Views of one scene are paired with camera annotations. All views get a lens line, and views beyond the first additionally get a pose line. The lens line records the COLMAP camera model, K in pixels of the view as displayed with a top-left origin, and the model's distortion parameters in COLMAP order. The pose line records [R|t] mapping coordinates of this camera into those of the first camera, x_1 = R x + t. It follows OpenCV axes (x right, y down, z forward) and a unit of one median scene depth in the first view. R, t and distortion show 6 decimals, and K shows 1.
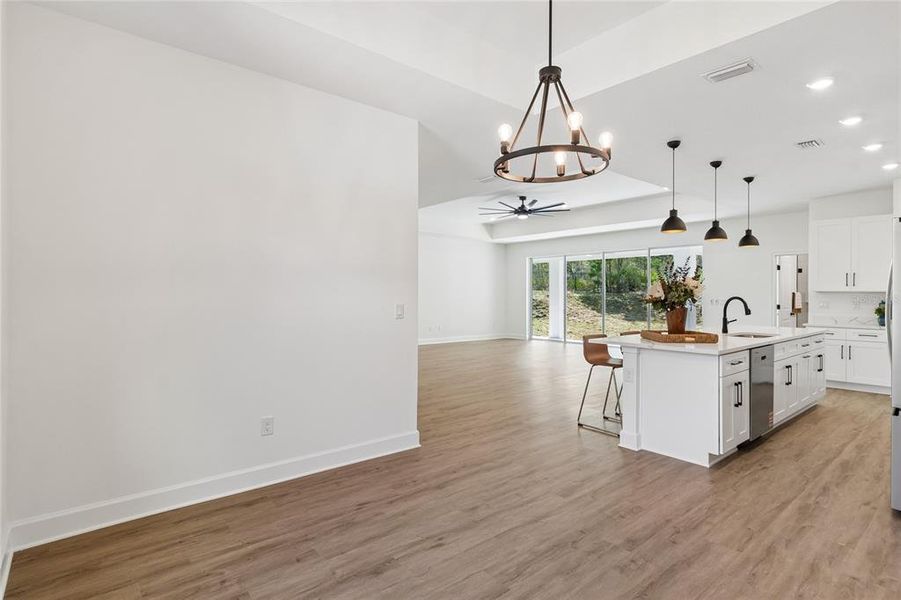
lens RADIAL K [[454.8, 0, 444.1], [0, 454.8, 295.8], [0, 0, 1]] dist [0.002019, -0.009039]
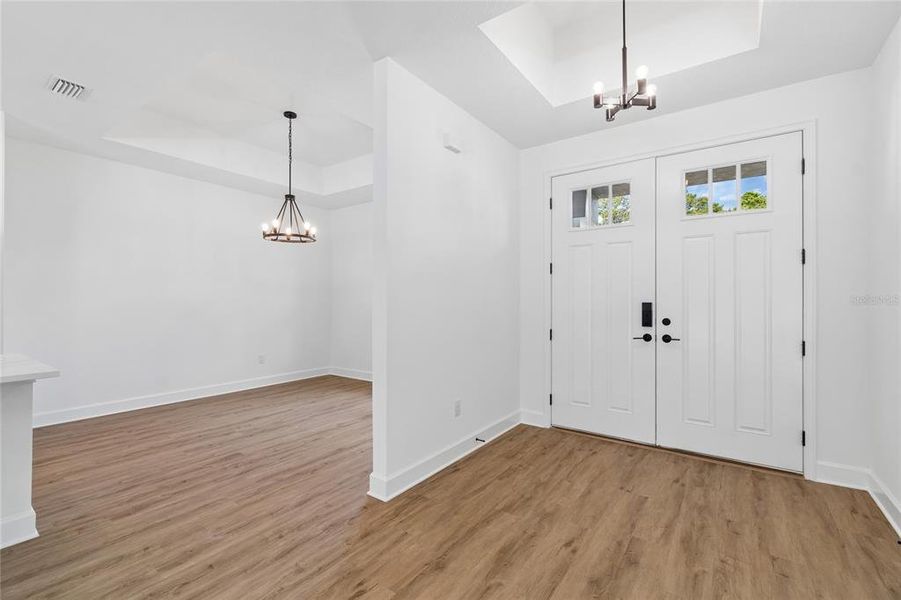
lens RADIAL K [[402.9, 0, 440.8], [0, 402.9, 298.8], [0, 0, 1]] dist [0.000319, -0.001407]
pose [[-0.969798, -0.006153, -0.243830, -0.006303], [-0.005420, 0.999979, -0.003679, 0.016811], [0.243847, -0.002246, -0.969811, 2.419703]]
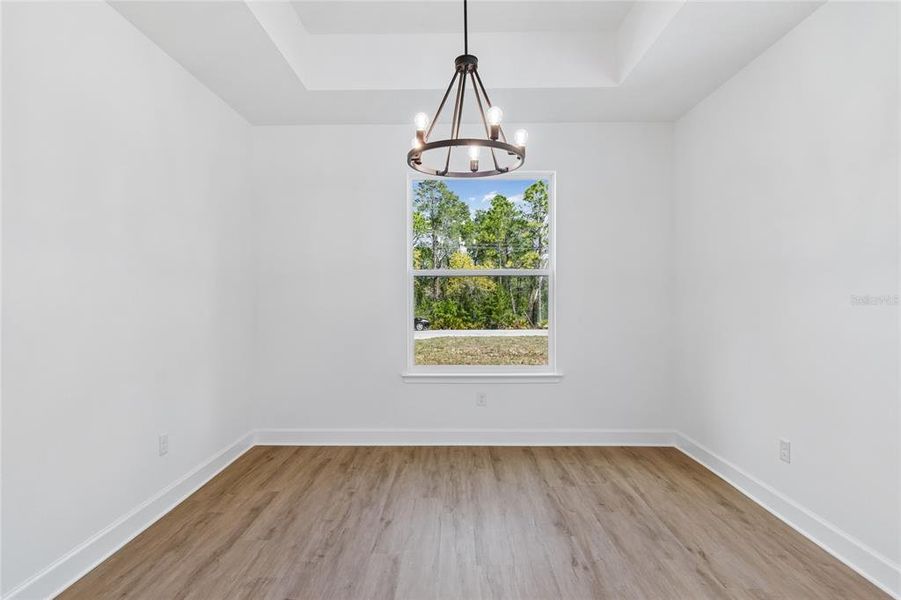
lens RADIAL K [[454.8, 0, 444.1], [0, 454.8, 295.8], [0, 0, 1]] dist [0.002019, -0.009039]
pose [[-0.650313, 0.003116, -0.759660, 0.764383], [-0.003140, 0.999972, 0.006789, -0.006681], [0.759660, 0.006800, -0.650285, 1.225687]]
